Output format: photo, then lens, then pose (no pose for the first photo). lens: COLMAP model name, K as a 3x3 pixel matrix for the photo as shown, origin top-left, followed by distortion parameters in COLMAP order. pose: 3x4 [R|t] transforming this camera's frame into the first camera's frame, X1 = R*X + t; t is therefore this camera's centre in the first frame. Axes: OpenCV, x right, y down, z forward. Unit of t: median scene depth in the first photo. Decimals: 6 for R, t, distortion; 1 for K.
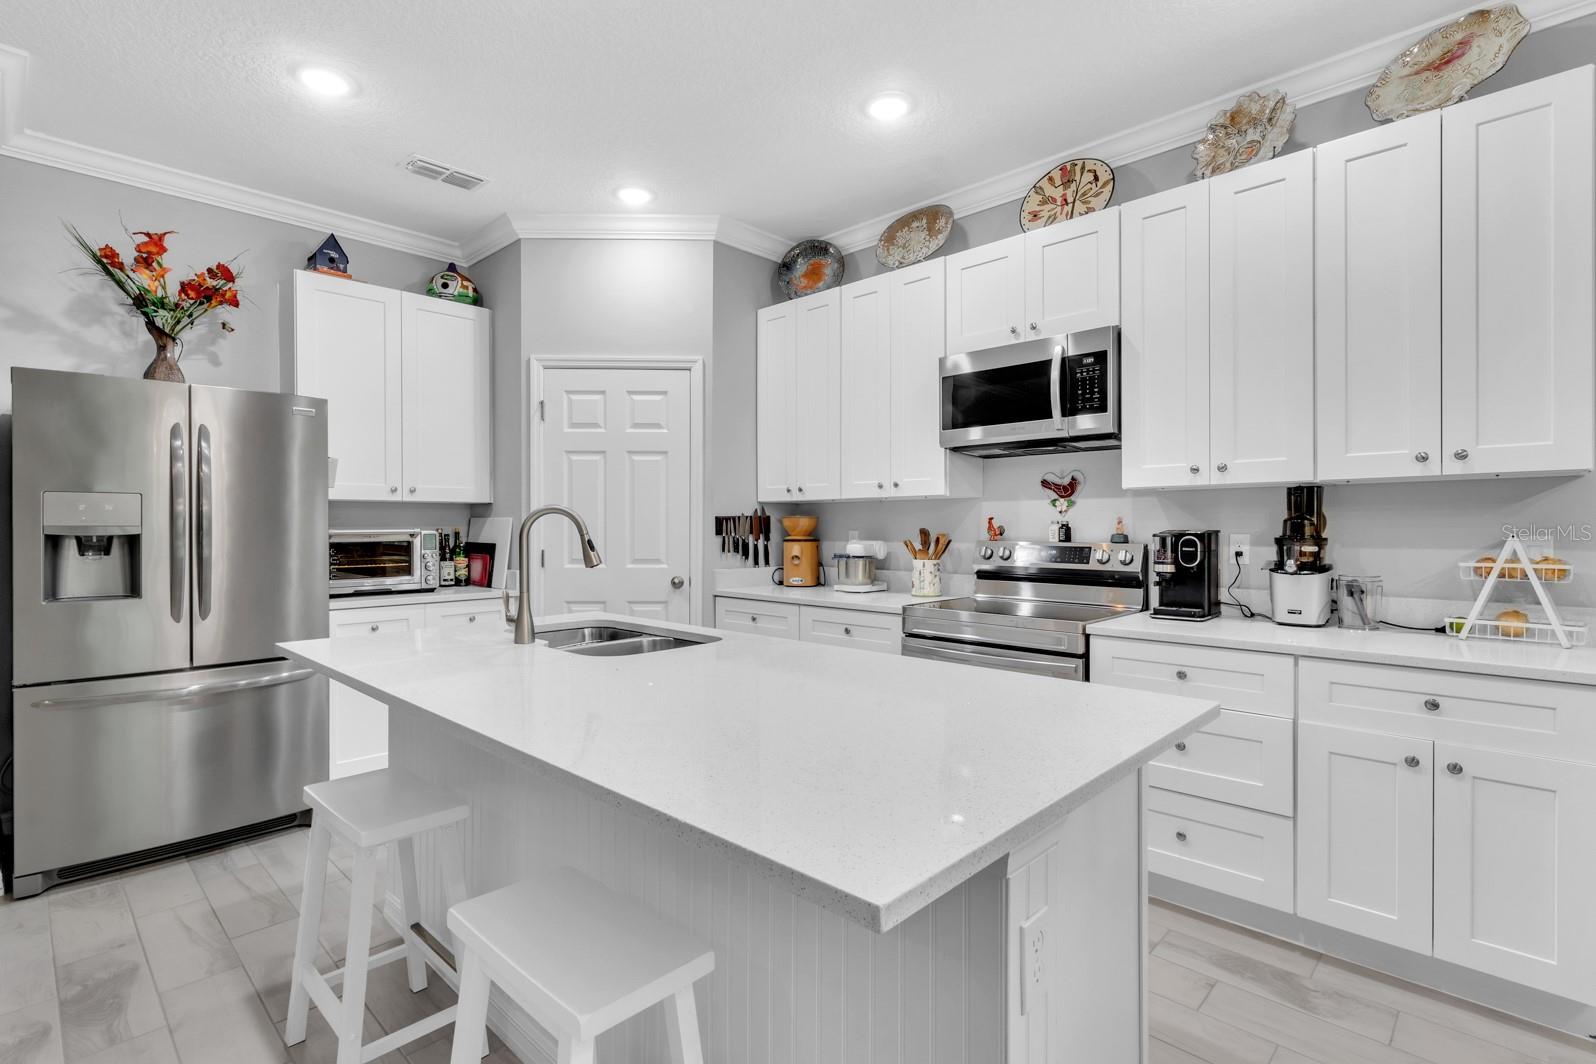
lens RADIAL K [[759.3, 0, 798.0], [0, 759.3, 532.0], [0, 0, 1]] dist [0.002624, 0.000998]
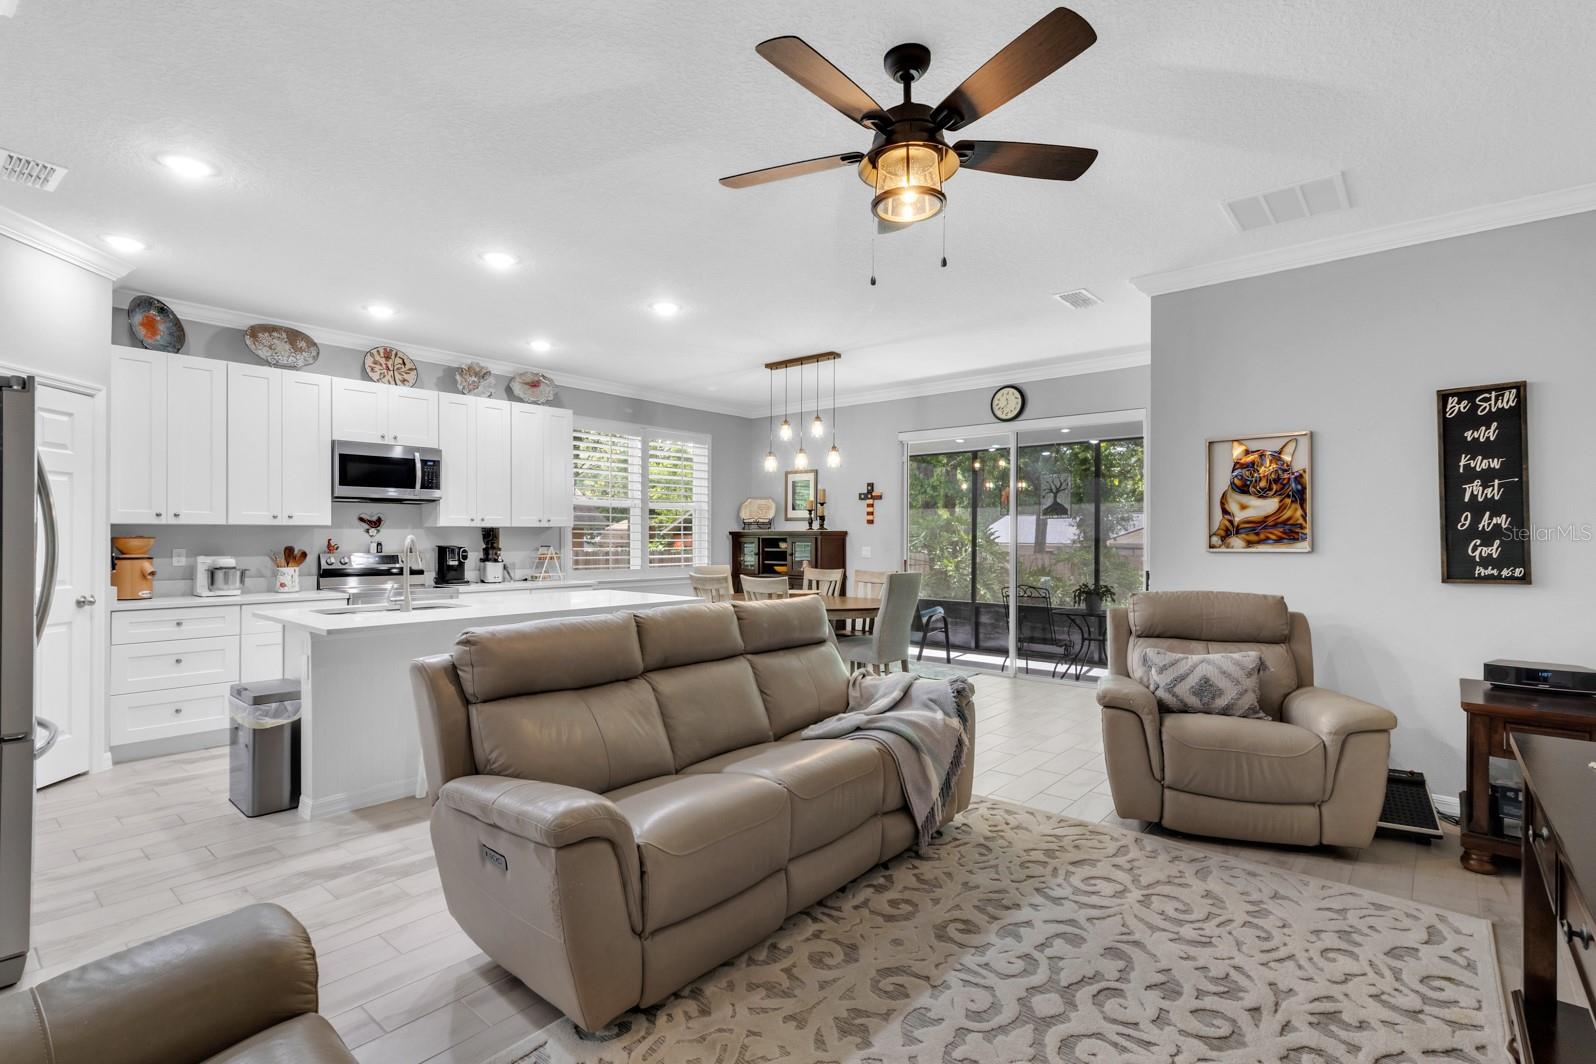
lens RADIAL K [[759.3, 0, 798.0], [0, 759.3, 532.0], [0, 0, 1]] dist [0.002624, 0.000998]
pose [[-0.063634, 0.005266, 0.997959, -1.414414], [0.005094, 0.999975, -0.004951, -0.020641], [-0.997960, 0.004768, -0.063659, 0.113824]]
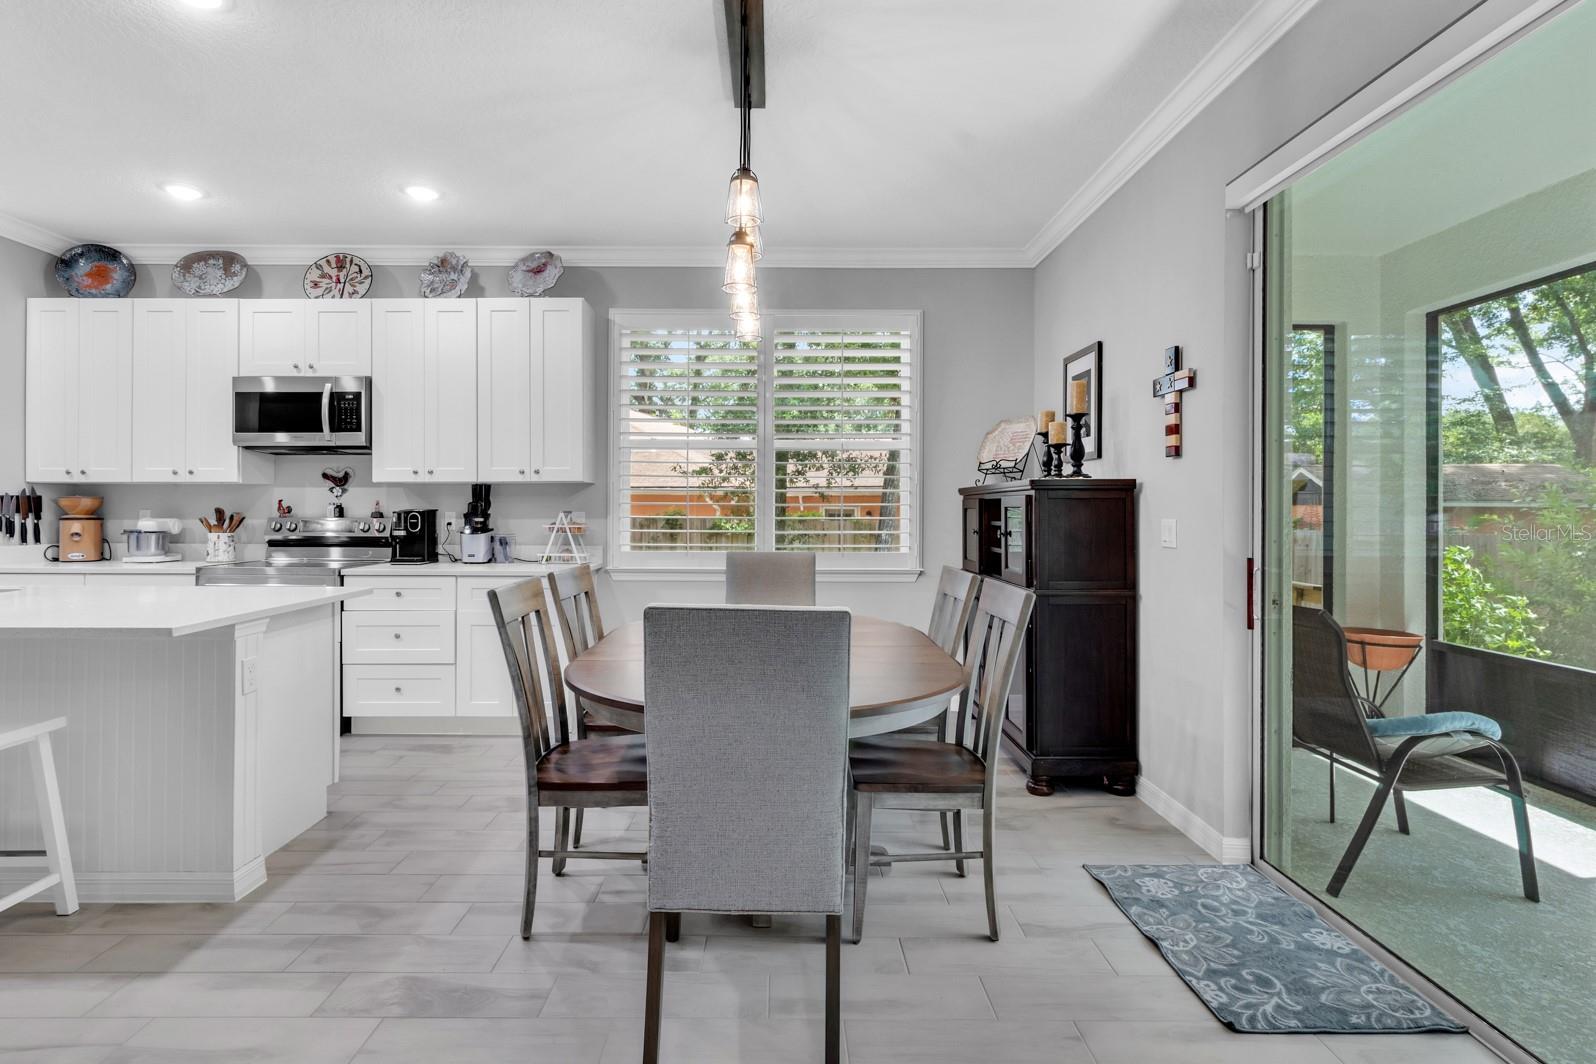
lens RADIAL K [[775.5, 0, 779.8], [0, 775.5, 506.0], [0, 0, 1]] dist [0.001866, 0.000161]
pose [[0.718471, 0.006299, 0.695529, -0.060943], [0.002277, 0.999932, -0.011408, 0.009176], [-0.695553, 0.009779, 0.718408, -0.574504]]
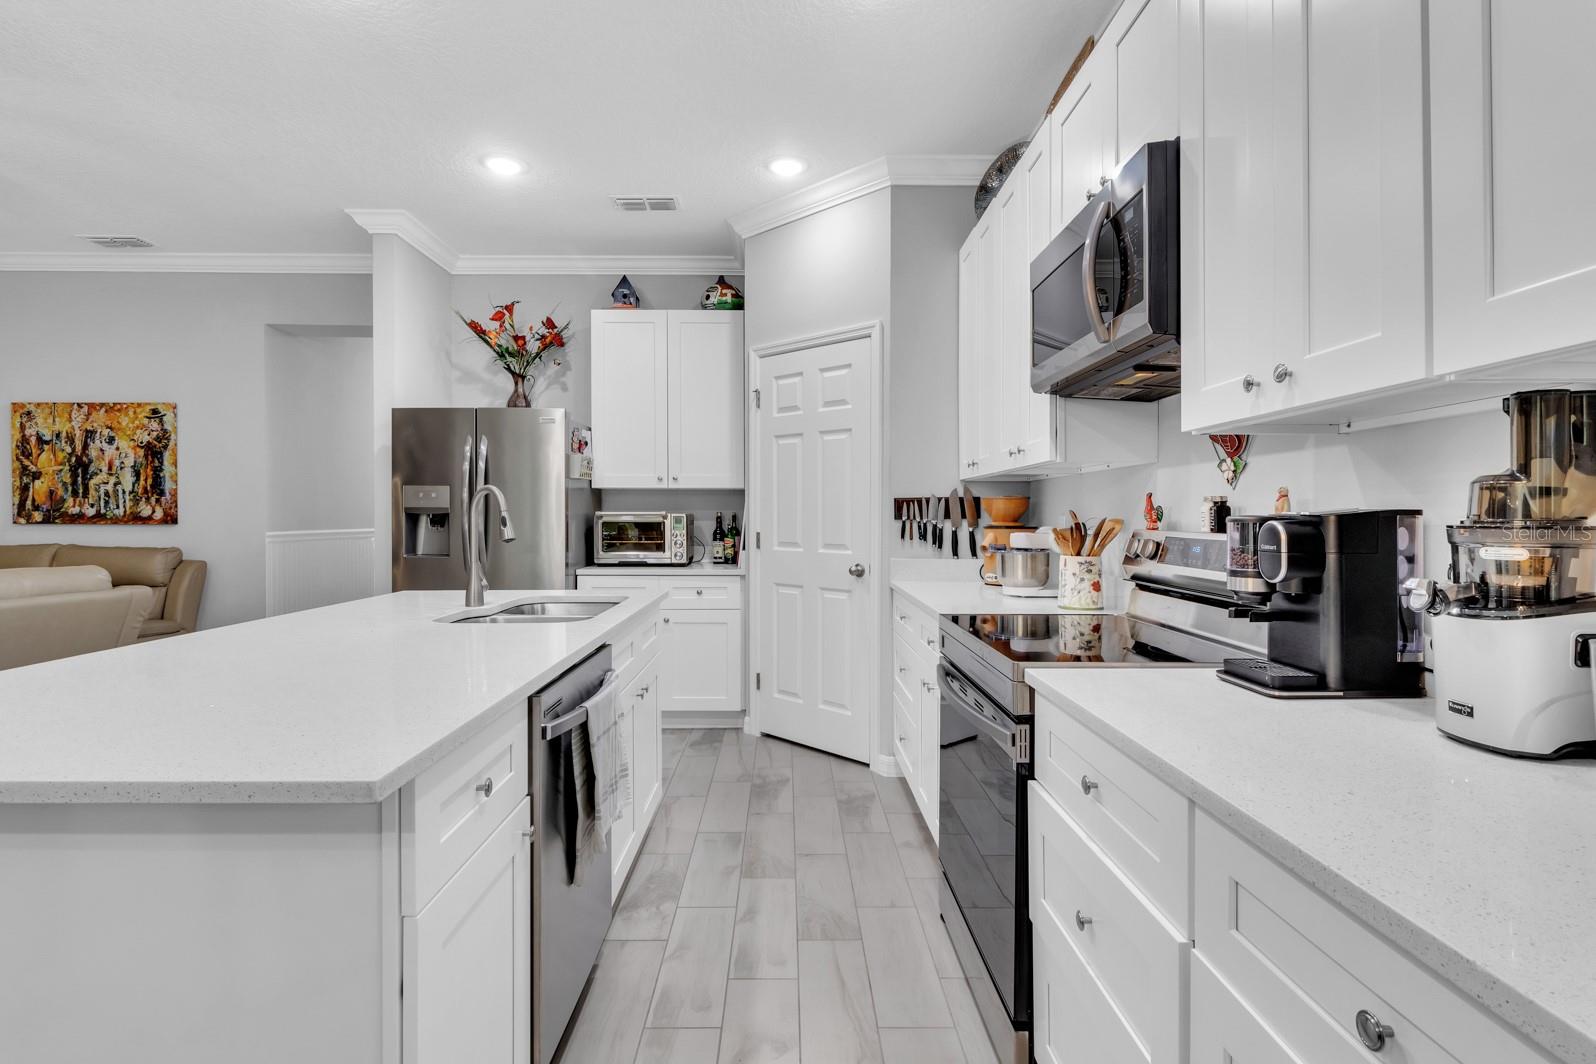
lens RADIAL K [[768.4, 0, 800.5], [0, 768.4, 519.8], [0, 0, 1]] dist [0.000463, 0.000158]
pose [[0.699163, 0.007469, -0.714923, 0.509945], [-0.010381, 0.999946, 0.000294, 0.006200], [0.714887, 0.007216, 0.699203, 0.338133]]
